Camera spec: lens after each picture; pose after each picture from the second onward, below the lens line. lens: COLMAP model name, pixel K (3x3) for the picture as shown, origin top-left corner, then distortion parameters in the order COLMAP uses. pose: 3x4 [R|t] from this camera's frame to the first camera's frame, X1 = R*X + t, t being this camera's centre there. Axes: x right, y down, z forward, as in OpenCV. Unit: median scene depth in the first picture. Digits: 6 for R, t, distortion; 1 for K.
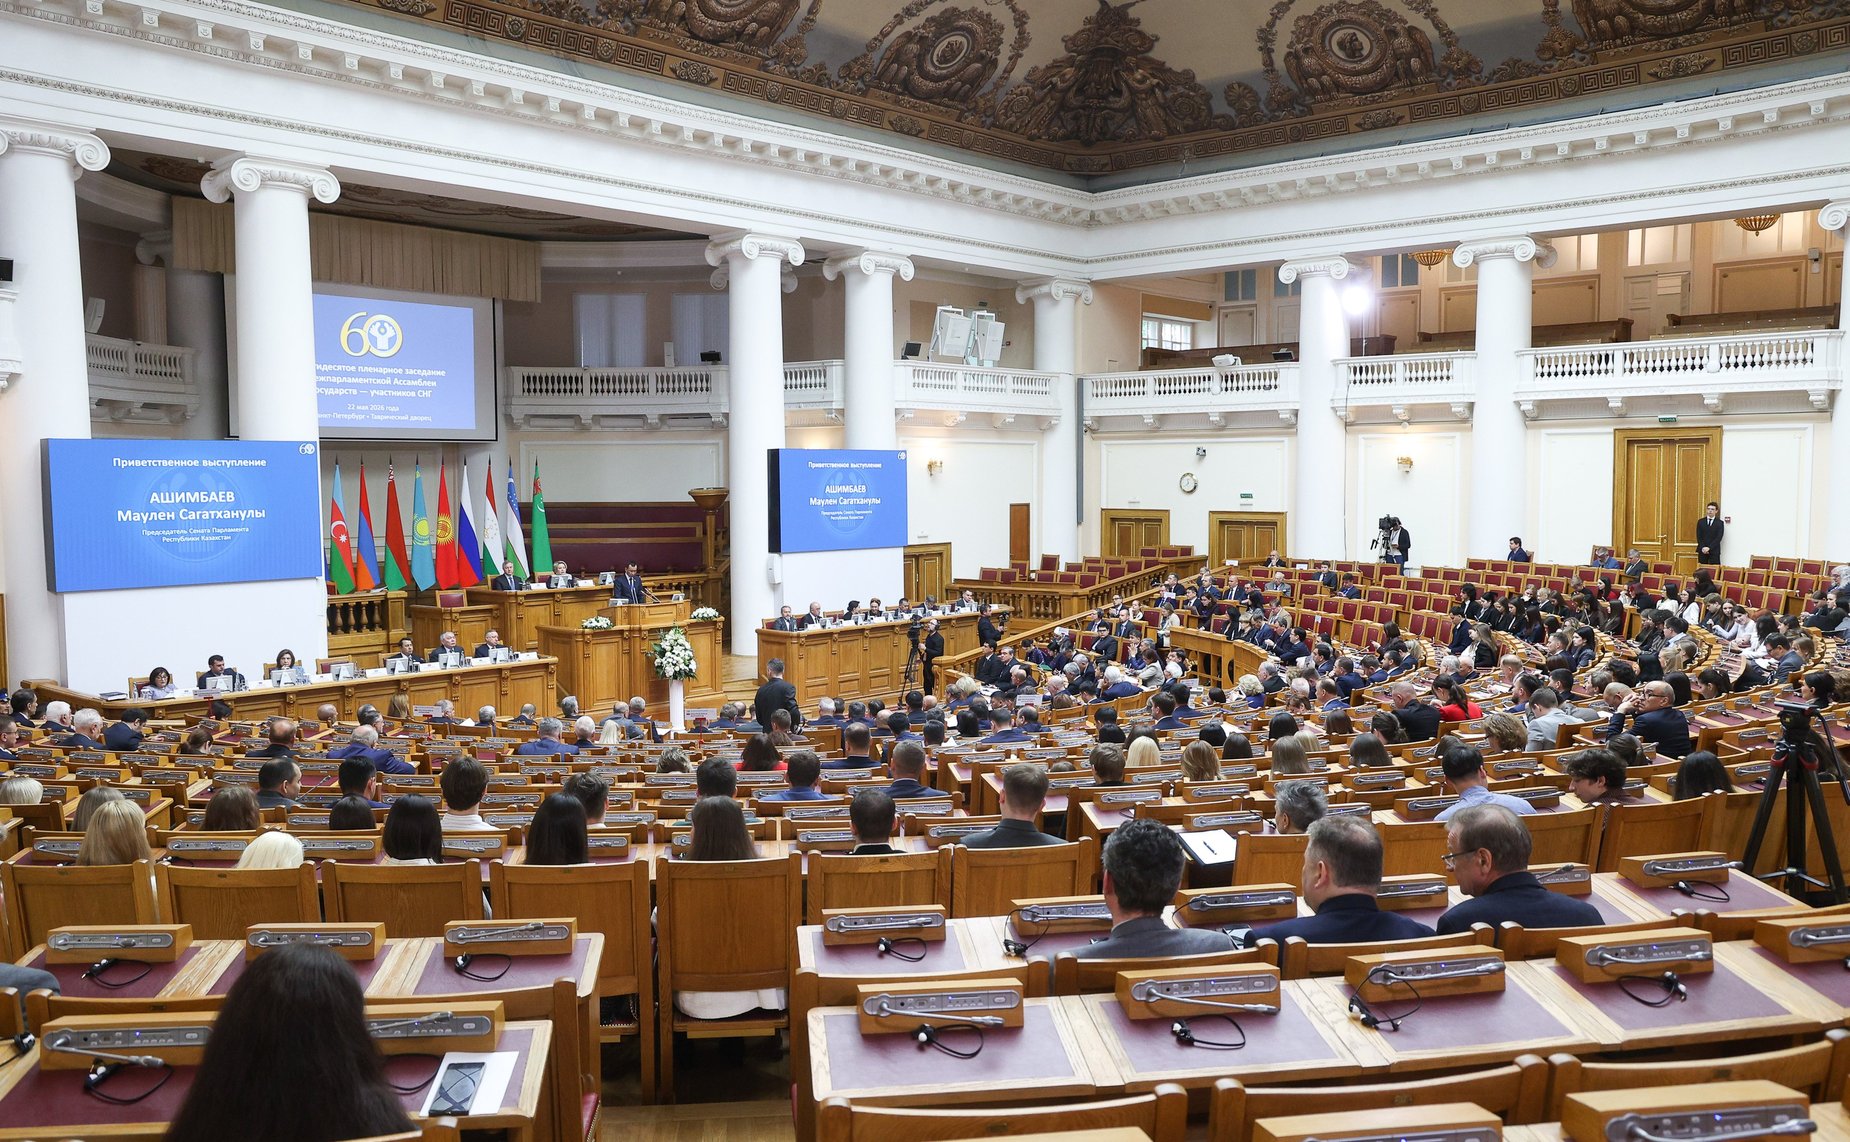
lens RADIAL K [[1508.5, 0, 921.1], [0, 1508.5, 557.3], [0, 0, 1]] dist [0.001794, 0.054405]
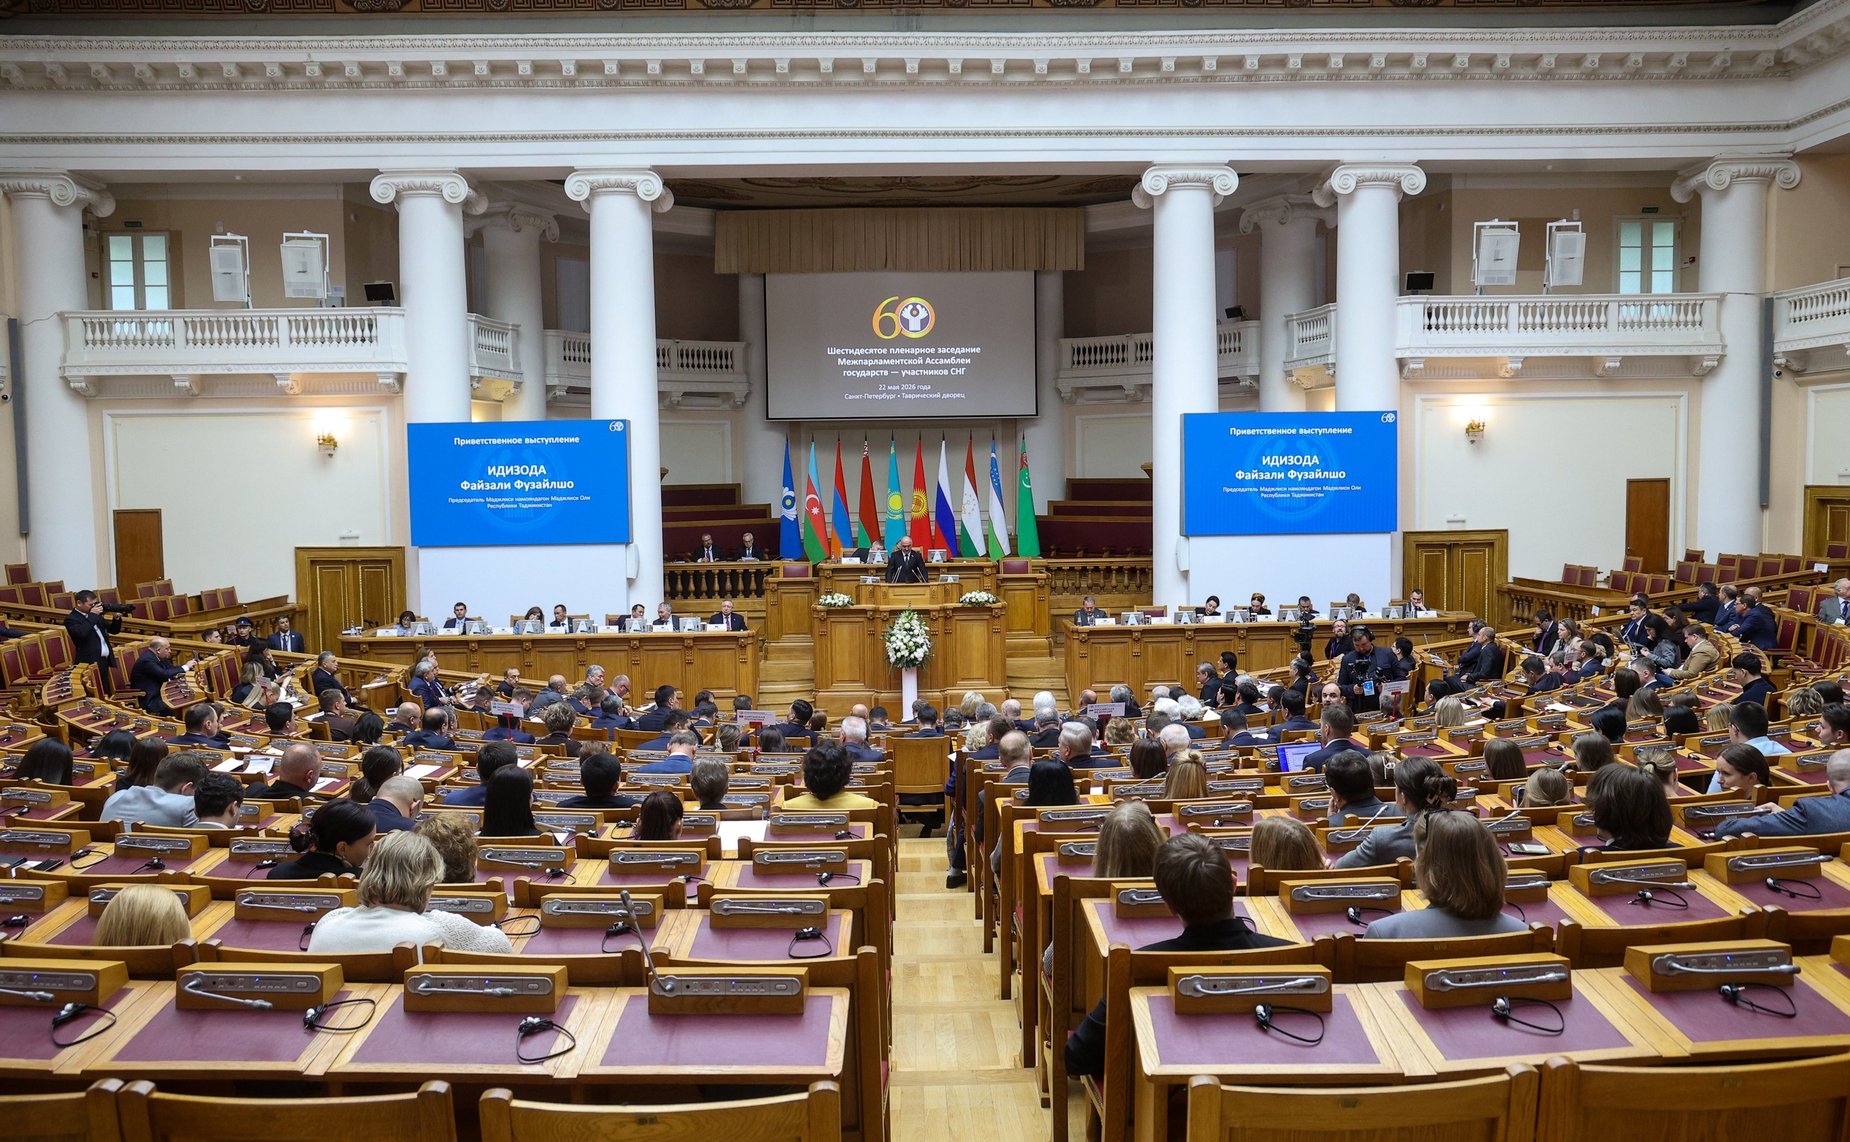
lens RADIAL K [[1508.5, 0, 962.6], [0, 1508.5, 535.9], [0, 0, 1]] dist [0.001794, 0.054405]
pose [[0.699116, 0.026733, -0.714509, 0.411536], [-0.028057, 0.999557, 0.009946, -0.007382], [0.714458, 0.013094, 0.699556, 0.295767]]
